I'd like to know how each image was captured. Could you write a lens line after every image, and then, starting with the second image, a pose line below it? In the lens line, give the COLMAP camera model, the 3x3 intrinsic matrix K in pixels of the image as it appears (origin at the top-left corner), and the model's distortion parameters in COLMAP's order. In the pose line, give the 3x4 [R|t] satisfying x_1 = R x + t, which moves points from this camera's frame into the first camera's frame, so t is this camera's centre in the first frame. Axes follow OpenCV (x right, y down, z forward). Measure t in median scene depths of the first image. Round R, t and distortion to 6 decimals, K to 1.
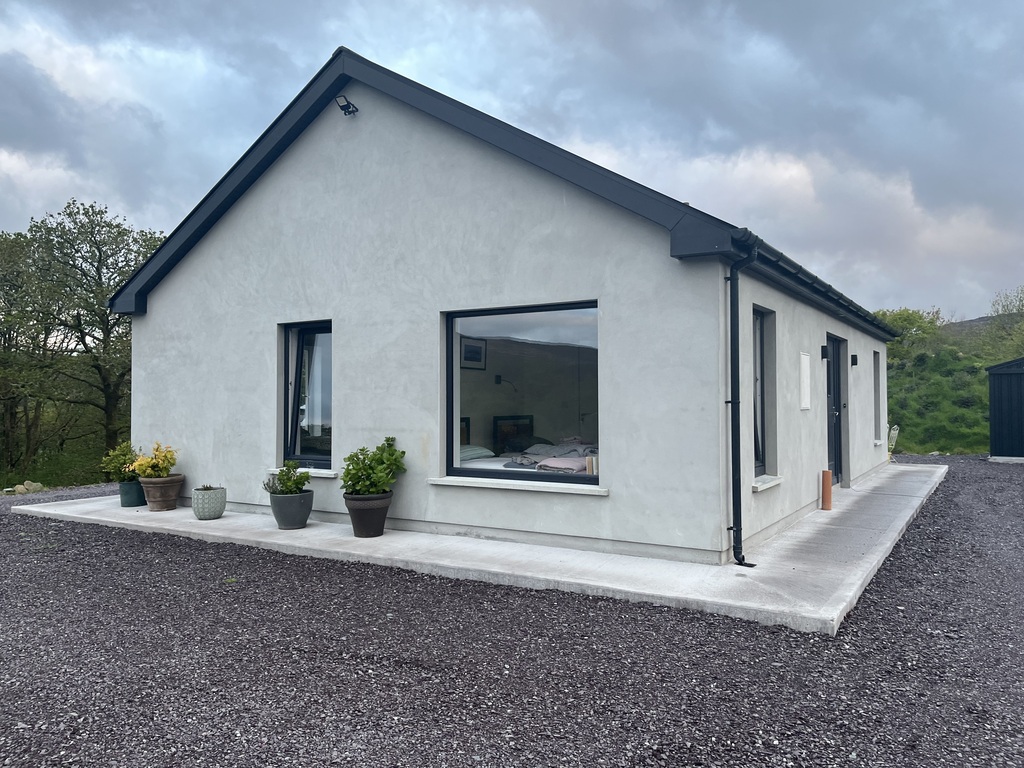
lens RADIAL K [[783.6, 0, 516.7], [0, 783.6, 388.1], [0, 0, 1]] dist [0.016340, -0.024873]
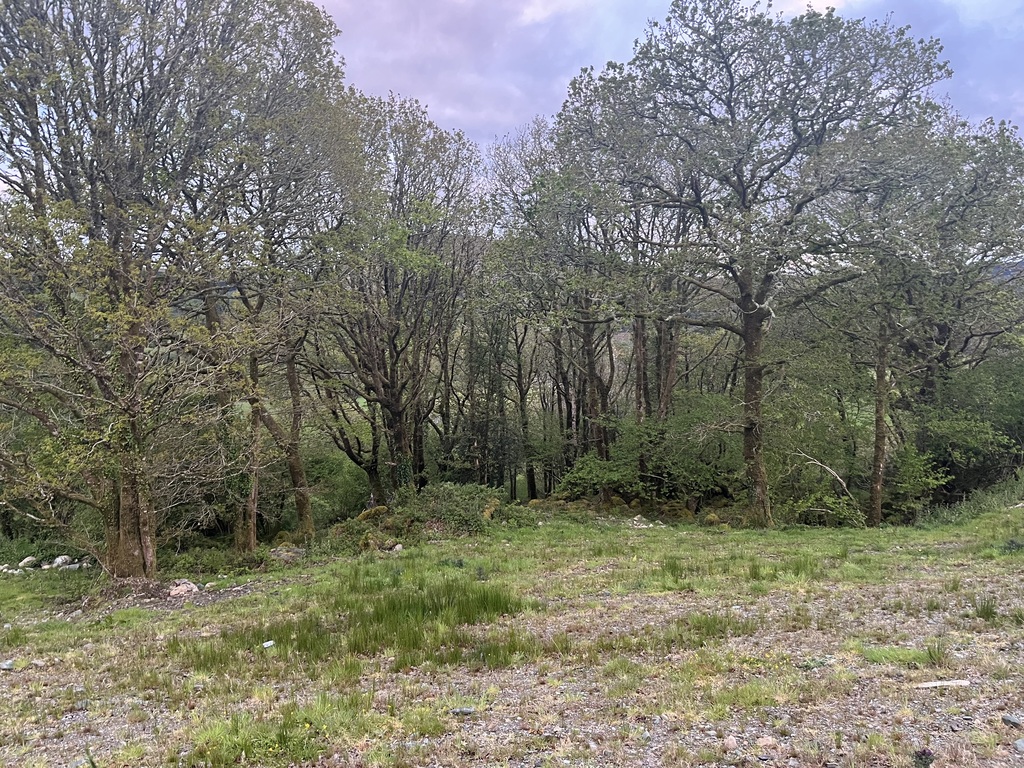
lens RADIAL K [[783.6, 0, 517.5], [0, 783.6, 390.1], [0, 0, 1]] dist [0.016340, -0.024873]
pose [[0.642785, 0.058790, -0.763787, -0.162562], [0.028129, 0.994567, 0.100227, 0.002808], [0.765530, -0.085909, 0.637639, 0.472362]]
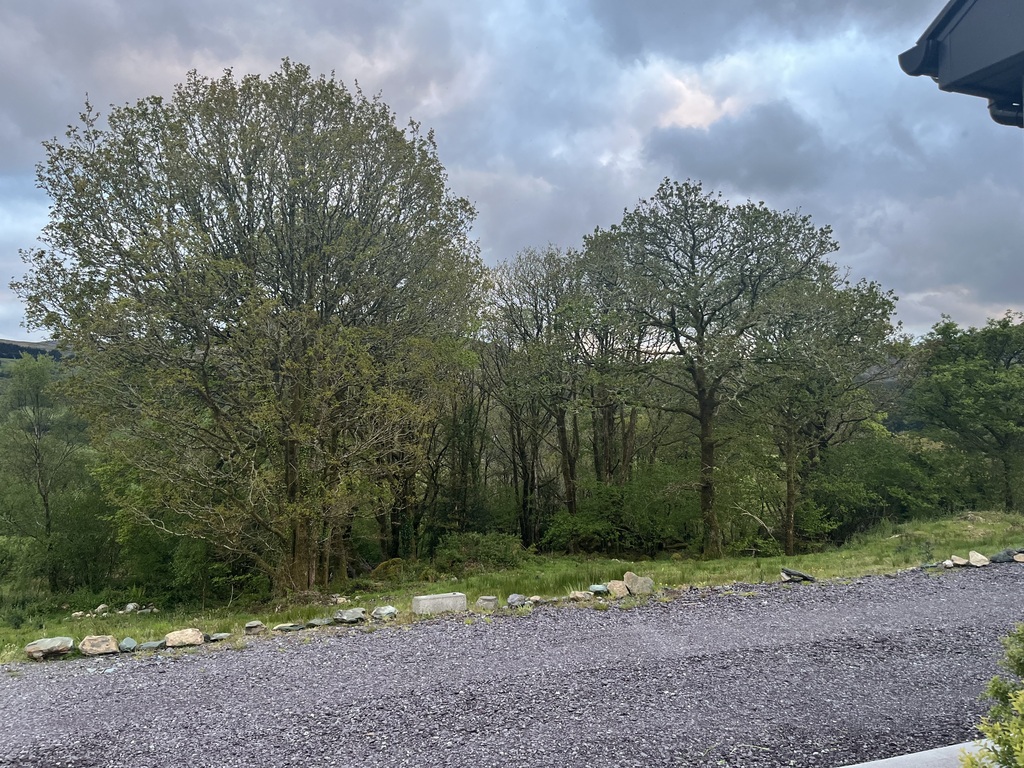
lens RADIAL K [[783.6, 0, 509.0], [0, 783.6, 385.2], [0, 0, 1]] dist [0.016340, -0.024873]
pose [[0.764155, -0.013336, -0.644895, -0.130285], [0.008912, 0.999909, -0.010118, -0.003011], [0.644971, 0.001984, 0.764205, 0.207591]]
